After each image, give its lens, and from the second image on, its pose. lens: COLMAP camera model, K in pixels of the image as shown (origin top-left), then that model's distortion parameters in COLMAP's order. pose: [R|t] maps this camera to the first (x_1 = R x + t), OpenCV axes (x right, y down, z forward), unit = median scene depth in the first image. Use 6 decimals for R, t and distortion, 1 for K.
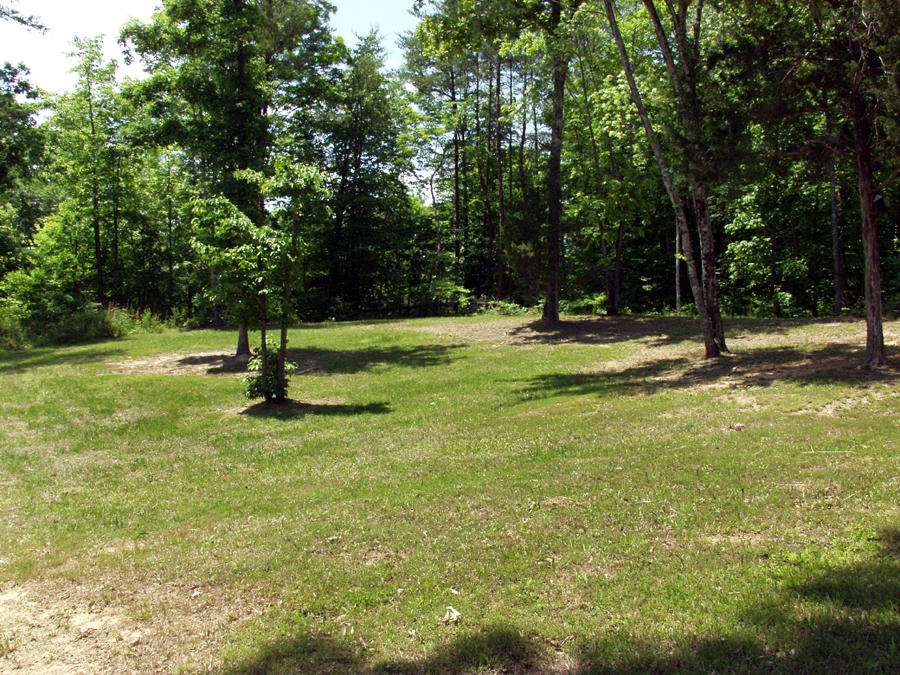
lens RADIAL K [[935.4, 0, 450.0], [0, 935.4, 337.5], [0, 0, 1]] dist [-0.203860, 0.186770]
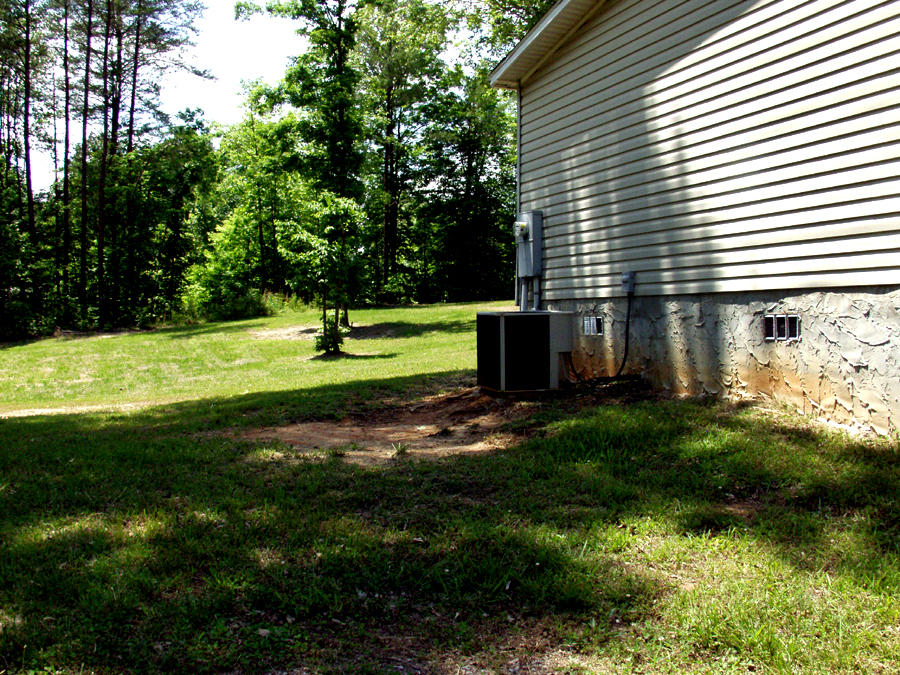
lens RADIAL K [[935.4, 0, 450.0], [0, 935.4, 337.5], [0, 0, 1]] dist [-0.203860, 0.186770]
pose [[0.976815, 0.006150, -0.213999, 0.177623], [-0.002921, 0.999877, 0.015403, 0.010716], [0.214067, -0.014421, 0.976712, -0.245826]]
